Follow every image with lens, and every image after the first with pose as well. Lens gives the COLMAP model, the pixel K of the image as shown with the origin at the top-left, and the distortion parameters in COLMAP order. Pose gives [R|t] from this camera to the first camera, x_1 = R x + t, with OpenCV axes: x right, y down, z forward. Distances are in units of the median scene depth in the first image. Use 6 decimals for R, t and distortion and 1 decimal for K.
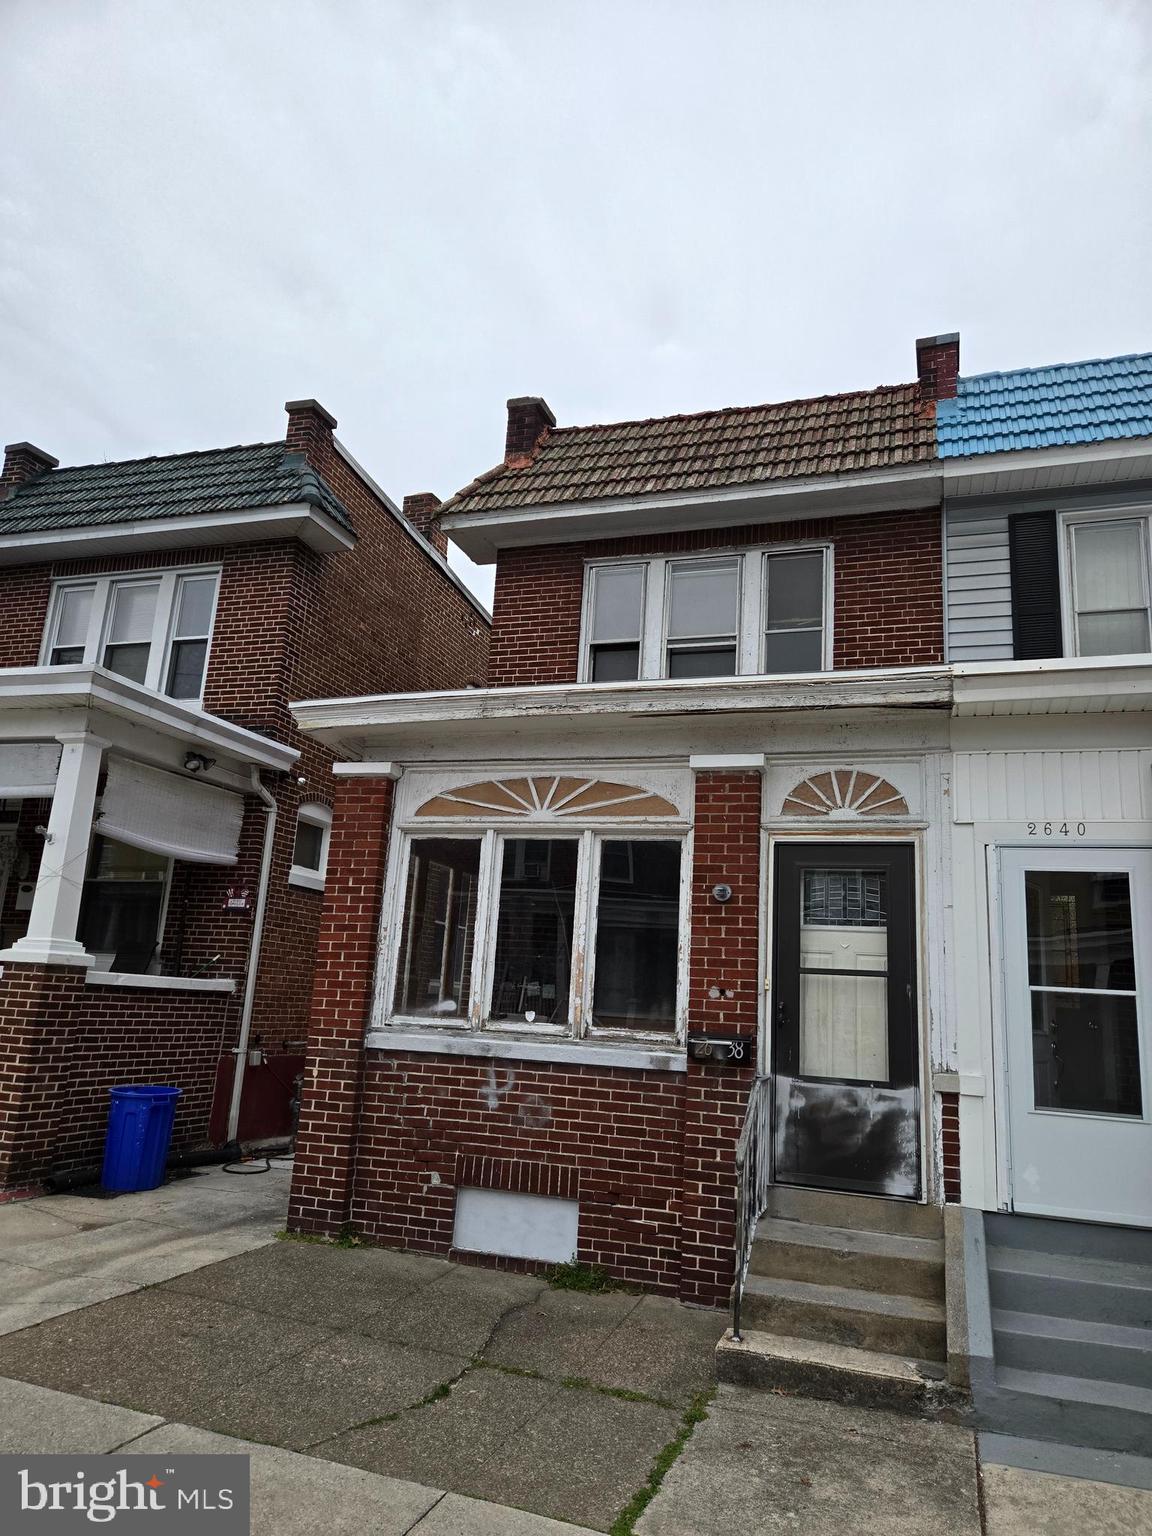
lens RADIAL K [[1052.1, 0, 576.0], [0, 1052.1, 768.0], [0, 0, 1]] dist [0.076936, -0.075660]
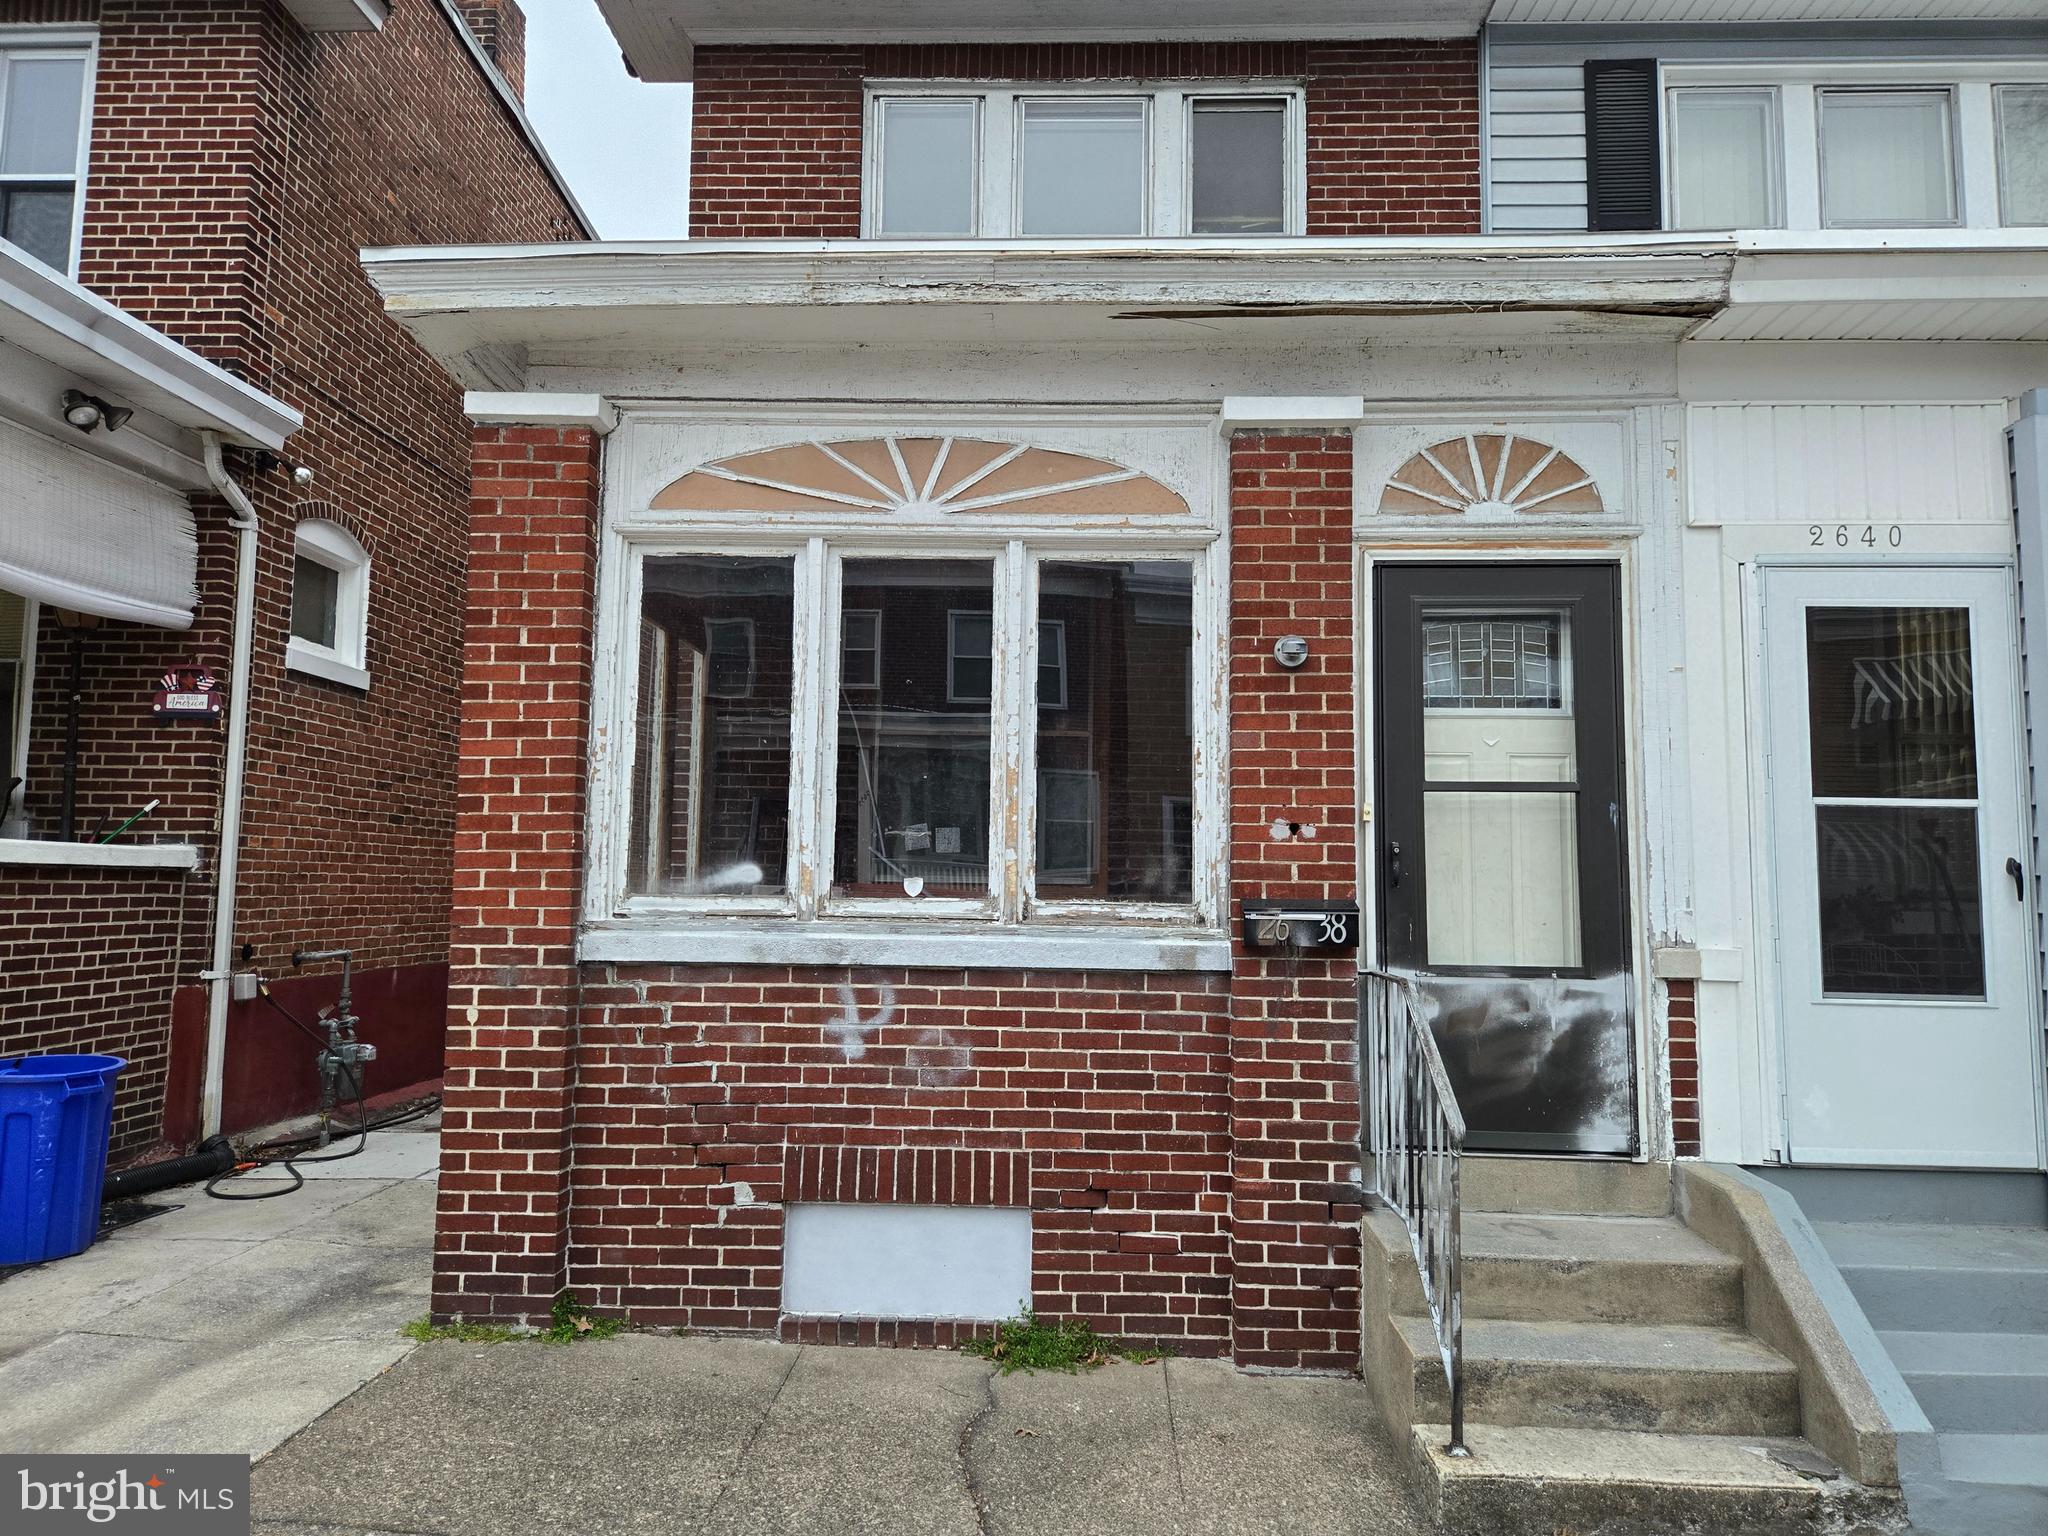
lens RADIAL K [[1402.8, 0, 1025.8], [0, 1402.8, 755.9], [0, 0, 1]] dist [0.076936, -0.075660]
pose [[0.957273, -0.016771, 0.288699, -0.193241], [-0.024369, 0.990088, 0.138317, 0.070149], [-0.288158, -0.139442, 0.947376, 0.321462]]
